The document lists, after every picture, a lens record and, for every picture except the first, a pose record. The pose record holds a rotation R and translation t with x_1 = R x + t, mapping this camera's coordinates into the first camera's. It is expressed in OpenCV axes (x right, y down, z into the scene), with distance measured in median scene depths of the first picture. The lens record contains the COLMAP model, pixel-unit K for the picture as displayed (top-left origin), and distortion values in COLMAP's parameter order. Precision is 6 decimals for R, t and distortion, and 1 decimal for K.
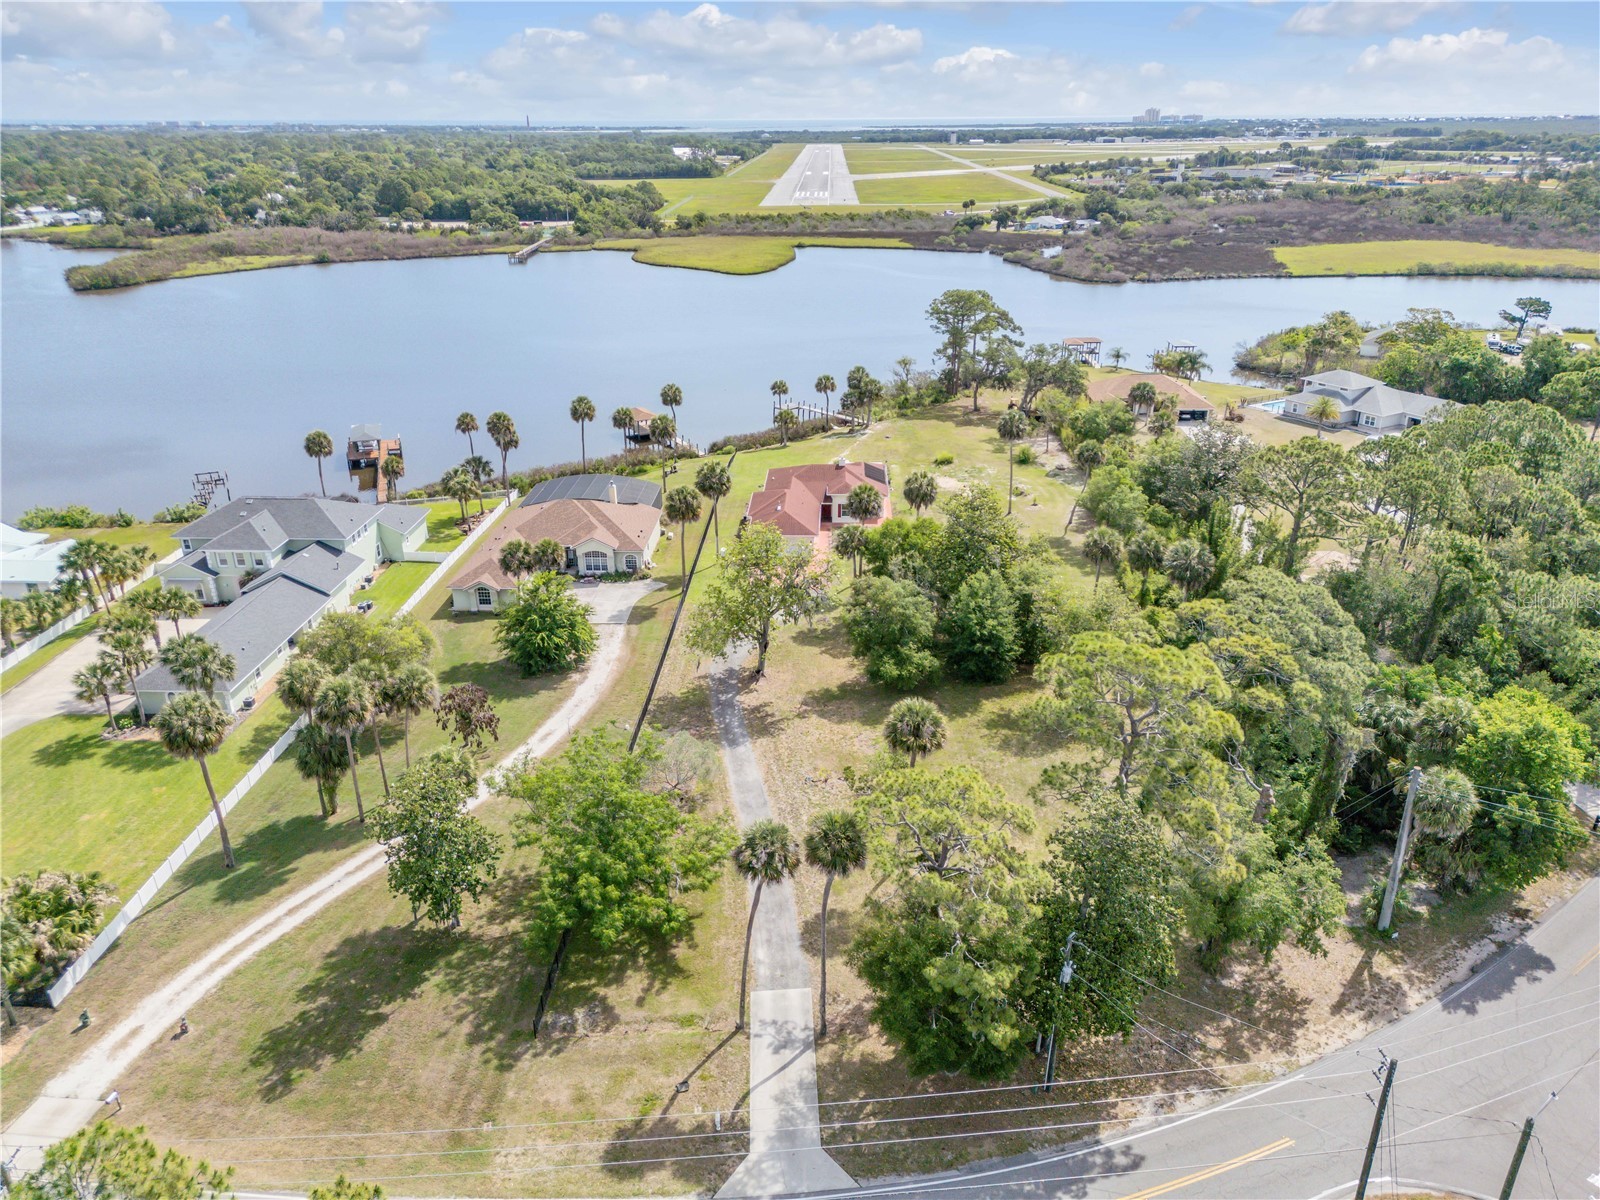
lens RADIAL K [[1121.4, 0, 799.2], [0, 1121.4, 601.0], [0, 0, 1]] dist [0.082219, -0.084938]
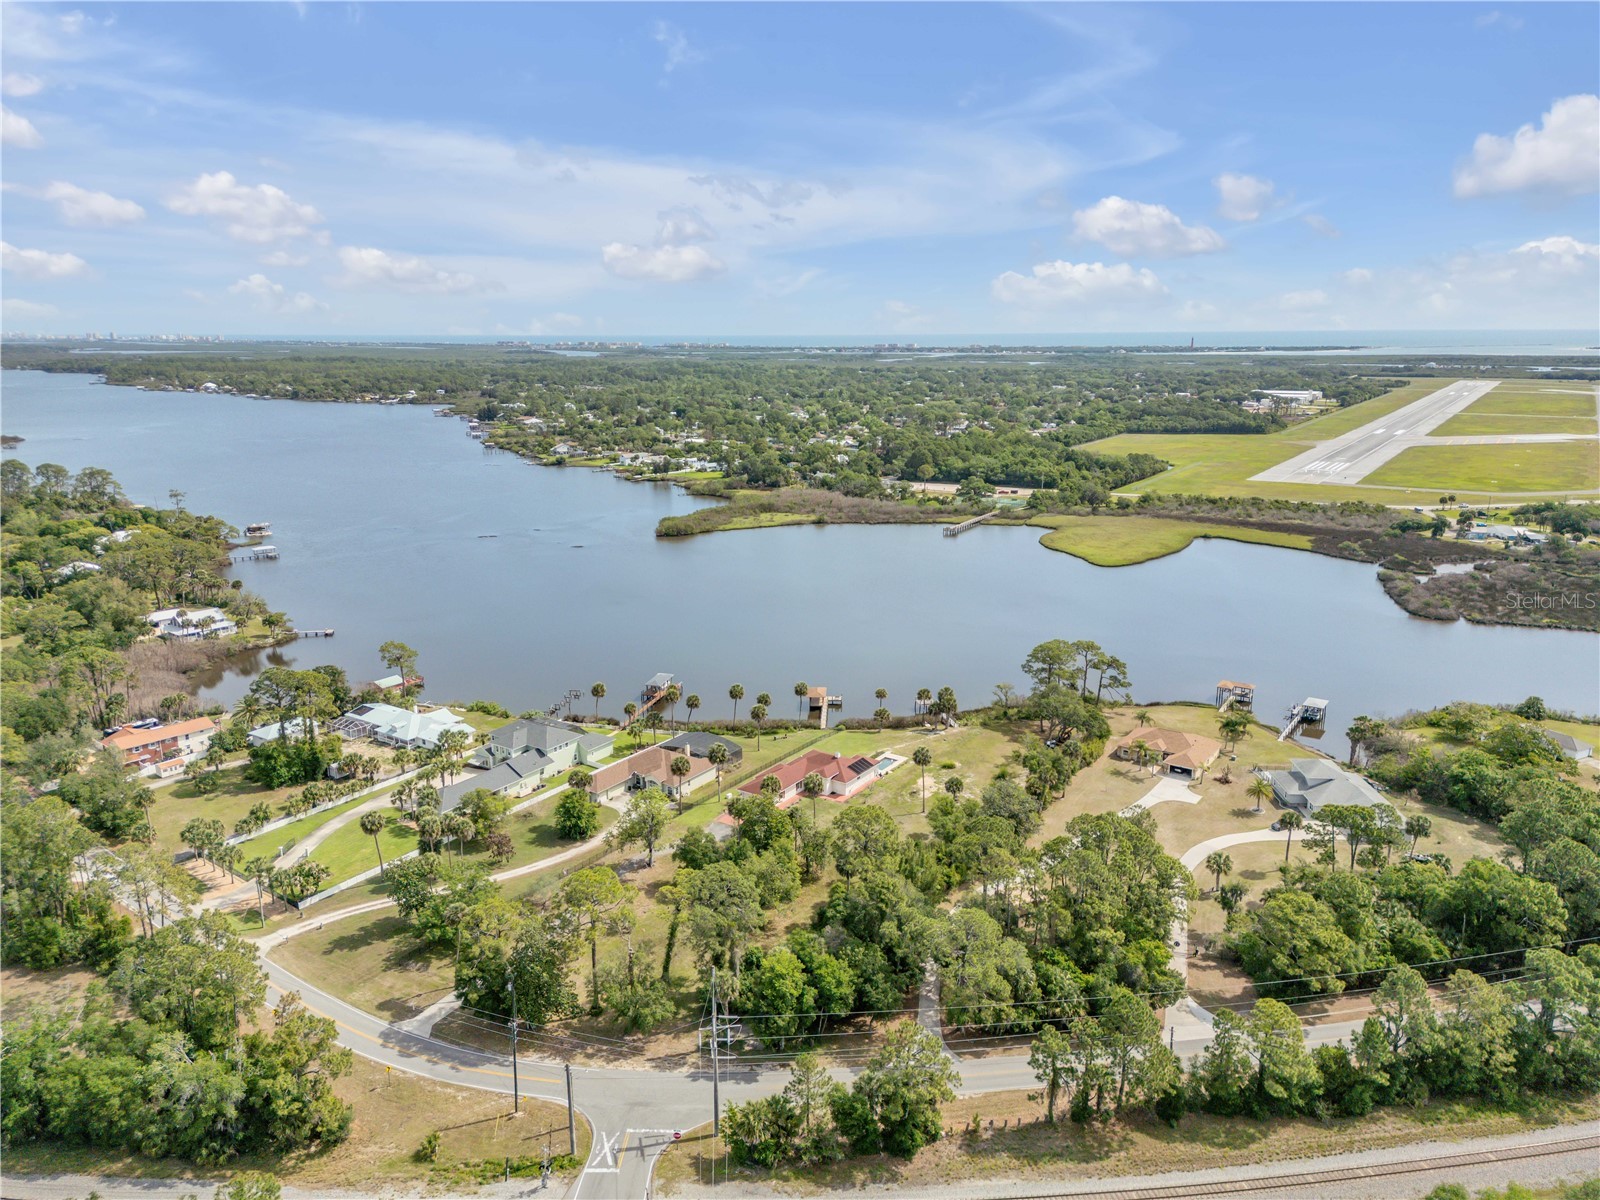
lens RADIAL K [[1121.4, 0, 799.2], [0, 1121.4, 601.0], [0, 0, 1]] dist [0.082219, -0.084938]
pose [[0.844858, 0.127322, -0.519620, 0.606427], [-0.210939, 0.971861, -0.104834, -0.121673], [0.491650, 0.198178, 0.847942, -0.322719]]
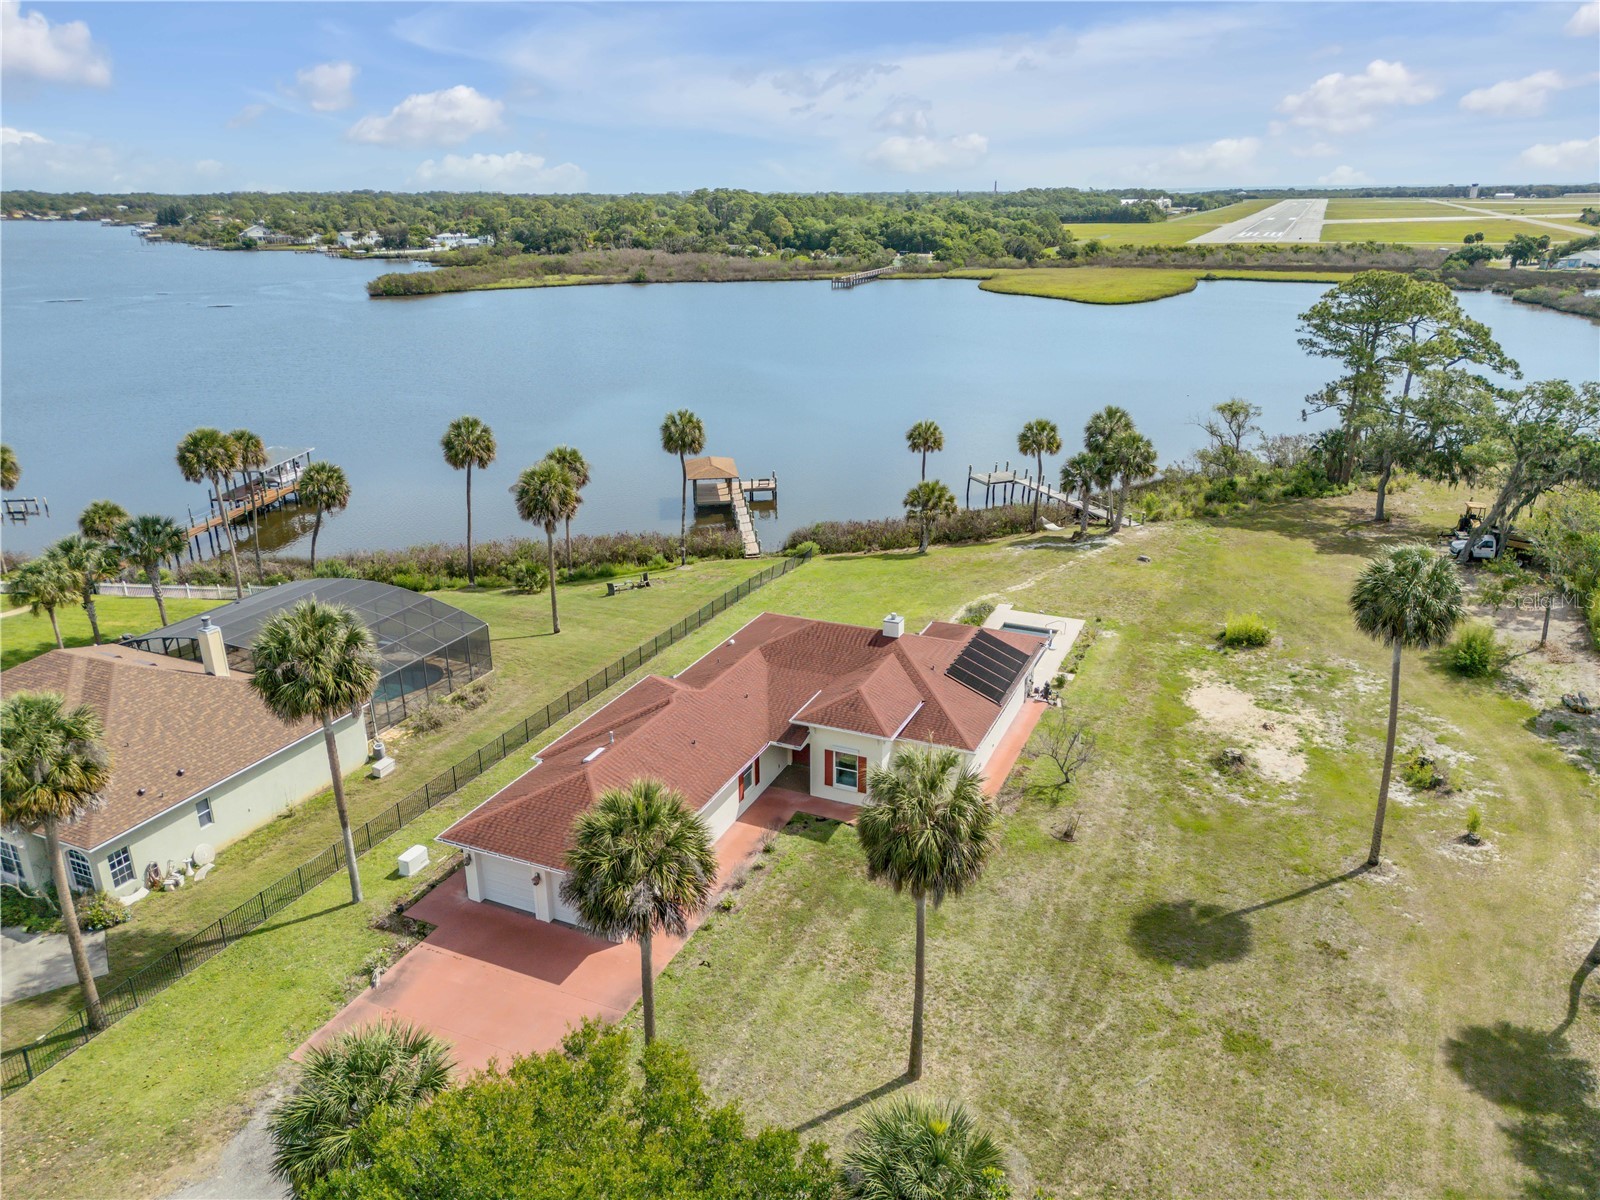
lens RADIAL K [[1121.4, 0, 799.2], [0, 1121.4, 601.0], [0, 0, 1]] dist [0.082219, -0.084938]
pose [[0.926216, 0.127079, -0.354930, 0.108236], [-0.145780, 0.988966, -0.026333, -0.090419], [0.347668, 0.076132, 0.934522, 0.486731]]
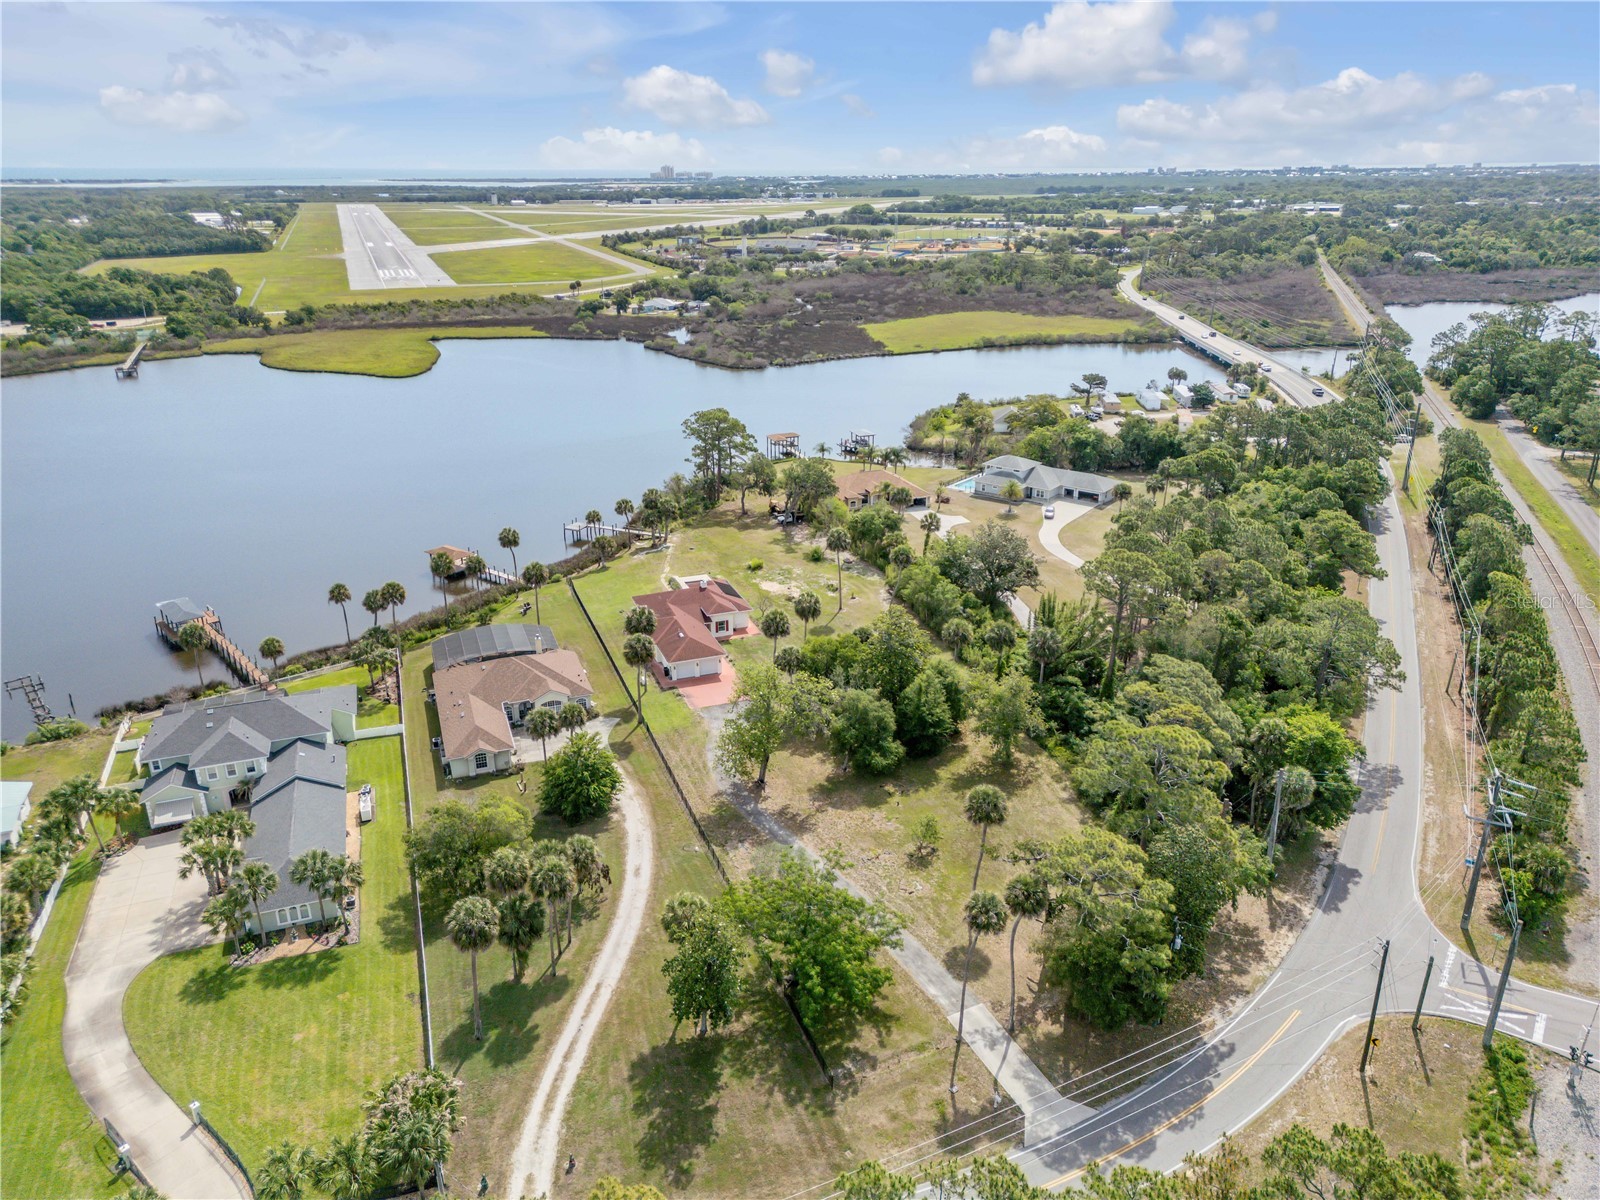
lens RADIAL K [[1121.4, 0, 799.2], [0, 1121.4, 601.0], [0, 0, 1]] dist [0.082219, -0.084938]
pose [[0.923721, -0.136674, 0.357854, -0.222213], [0.149982, 0.988643, -0.009556, -0.061834], [-0.352484, 0.062499, 0.933728, -0.097660]]
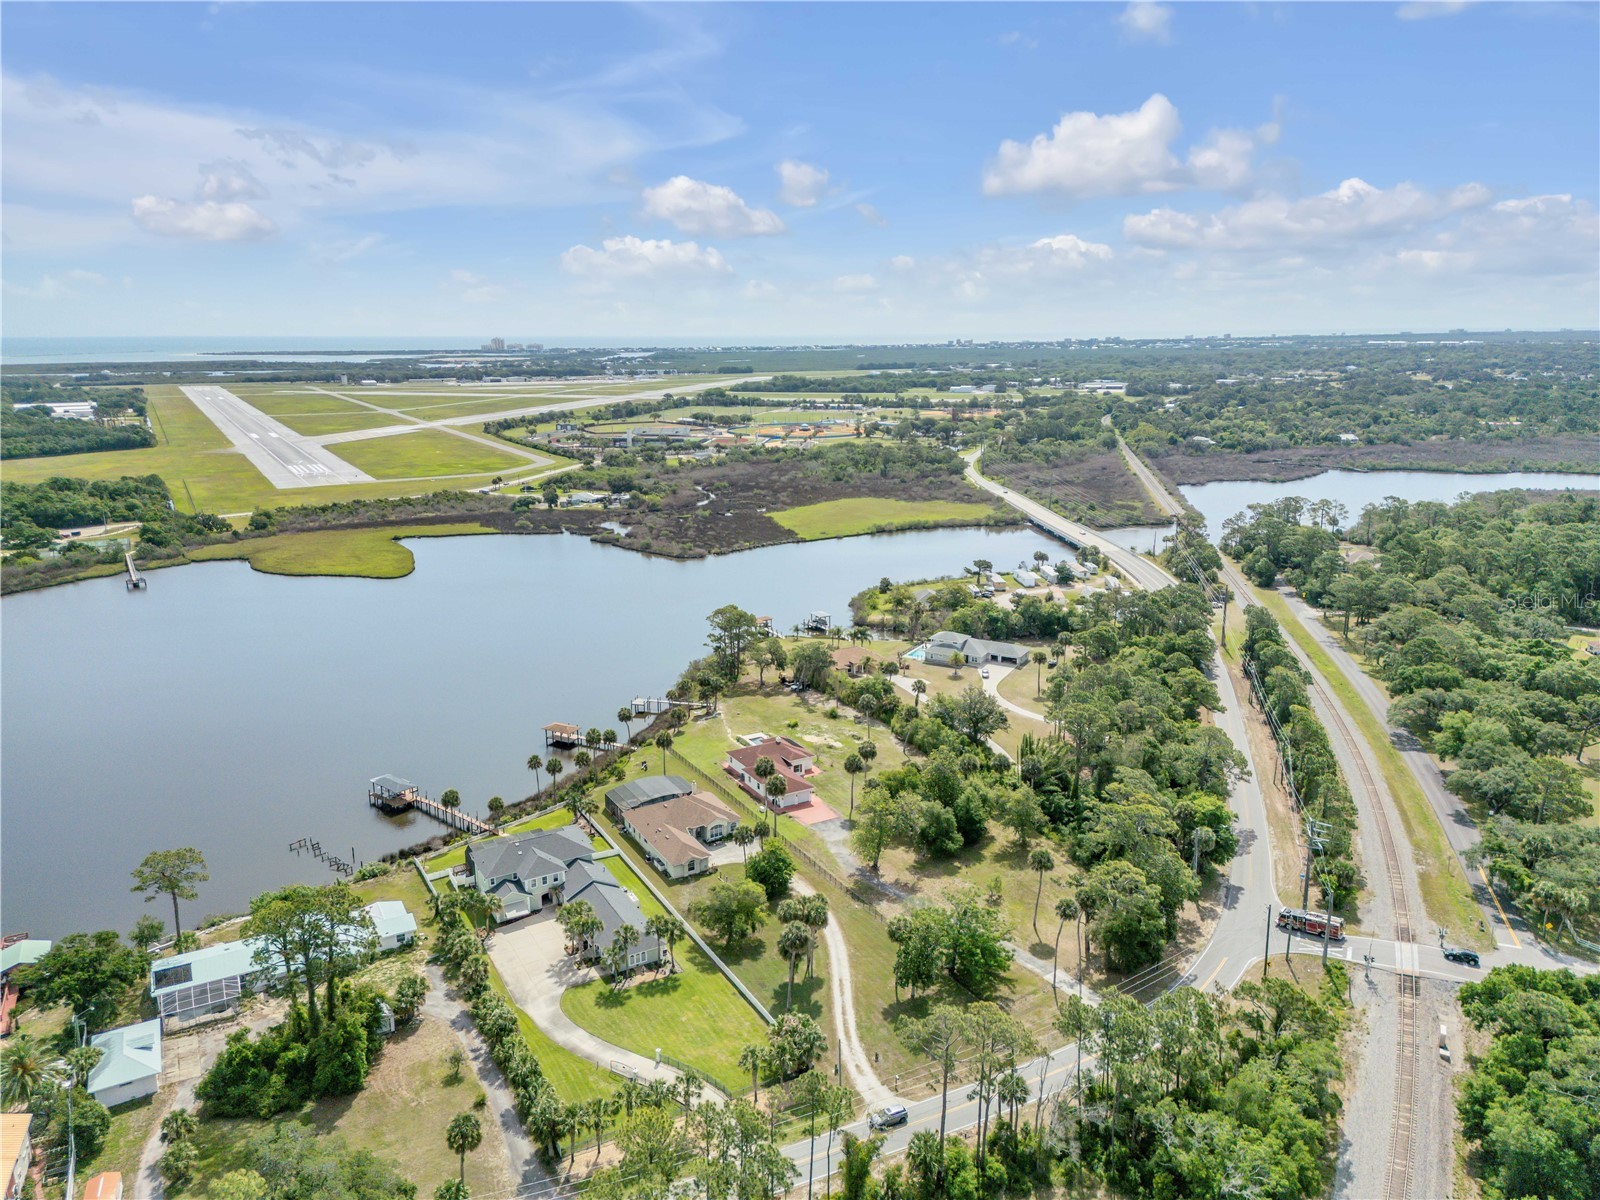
lens RADIAL K [[1117.1, 0, 800.0], [0, 1117.1, 606.1], [0, 0, 1]] dist [0.117882, -0.159198]
pose [[0.852892, -0.125222, 0.506848, -0.572257], [0.207421, 0.972177, -0.108850, -0.099316], [-0.479115, 0.197969, 0.855136, -0.358840]]
